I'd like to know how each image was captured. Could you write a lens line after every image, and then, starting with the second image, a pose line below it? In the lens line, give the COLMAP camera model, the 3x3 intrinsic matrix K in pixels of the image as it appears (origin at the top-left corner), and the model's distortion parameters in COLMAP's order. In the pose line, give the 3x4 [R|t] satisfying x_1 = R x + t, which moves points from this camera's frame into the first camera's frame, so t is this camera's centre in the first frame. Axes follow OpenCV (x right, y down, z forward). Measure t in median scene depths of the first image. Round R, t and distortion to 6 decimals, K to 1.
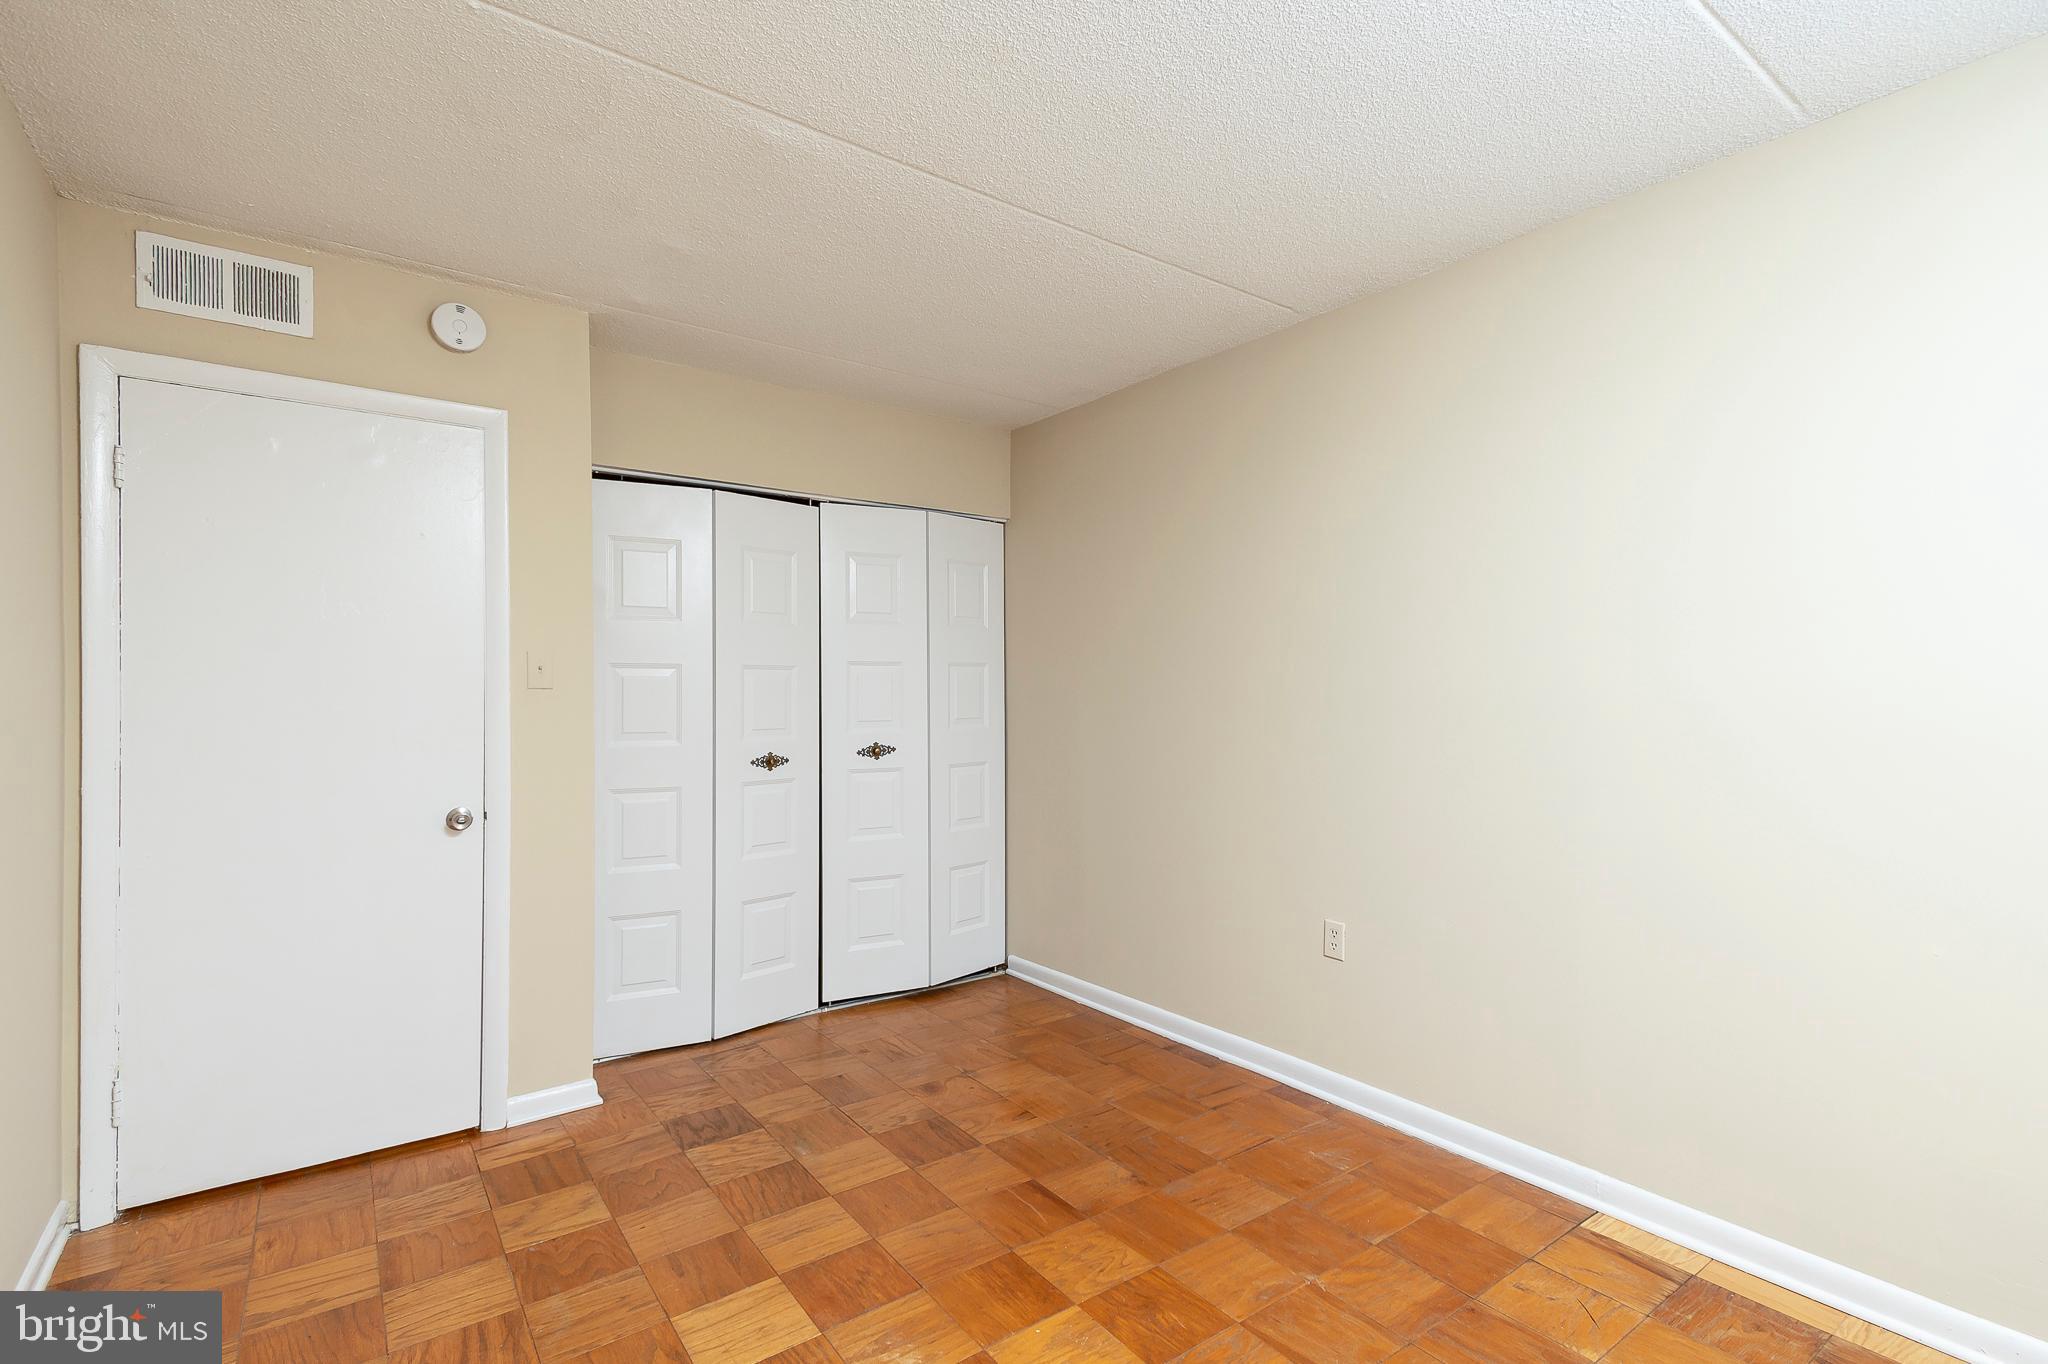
lens RADIAL K [[954.9, 0, 1013.8], [0, 954.9, 687.2], [0, 0, 1]] dist [0.031363, -0.008239]
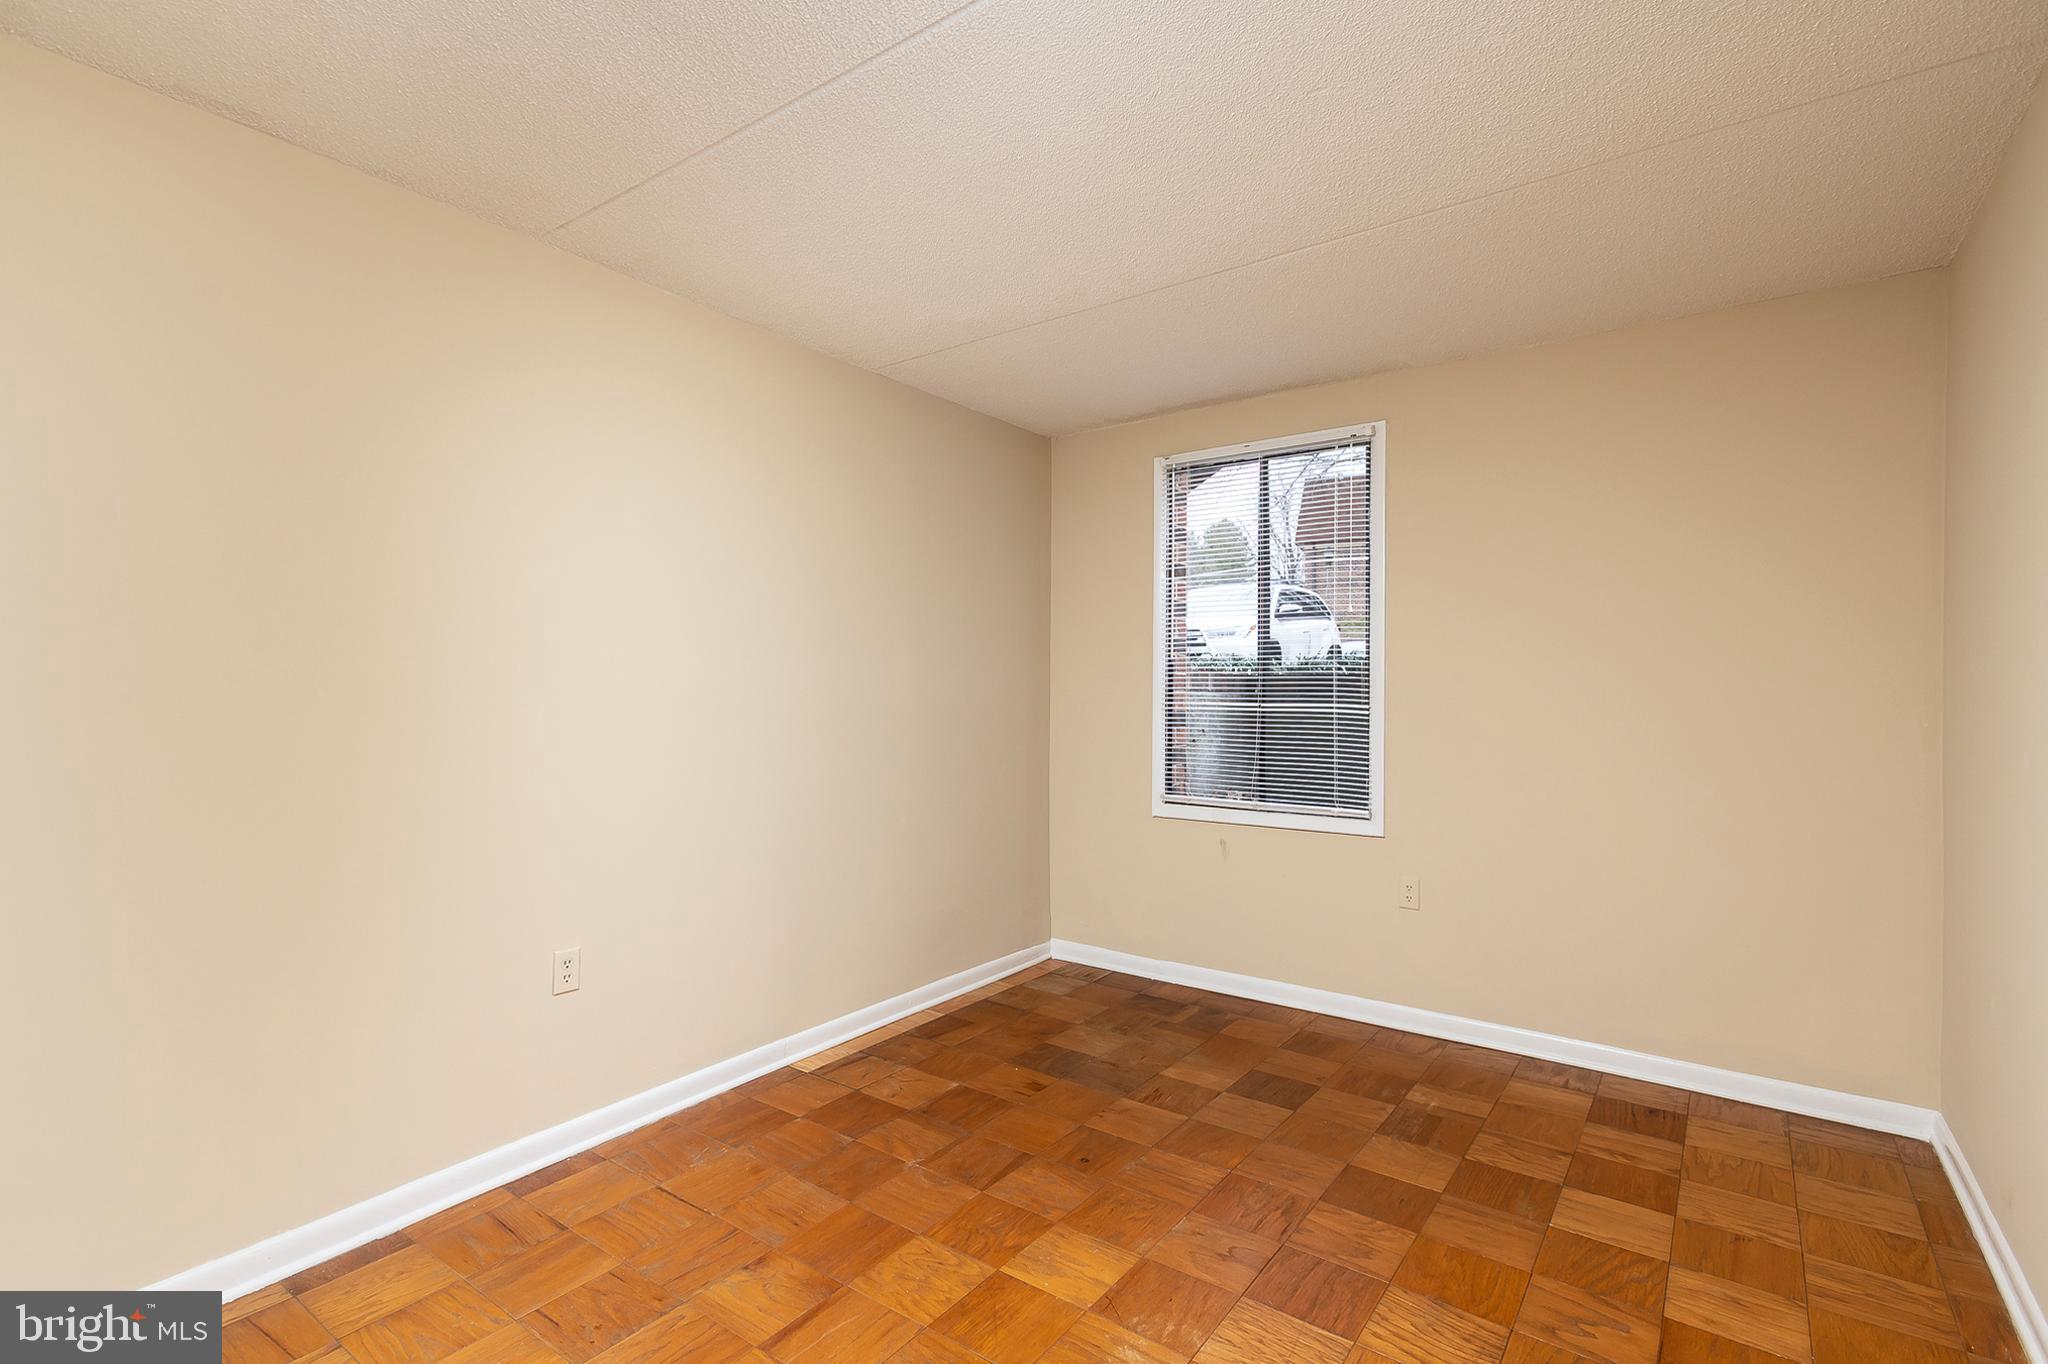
lens RADIAL K [[954.9, 0, 1030.2], [0, 954.9, 680.2], [0, 0, 1]] dist [0.031363, -0.008239]
pose [[-0.298211, 0.002675, 0.954496, -0.820816], [-0.000166, 0.999996, -0.002855, -0.002951], [-0.954500, -0.001010, -0.298209, 1.100628]]
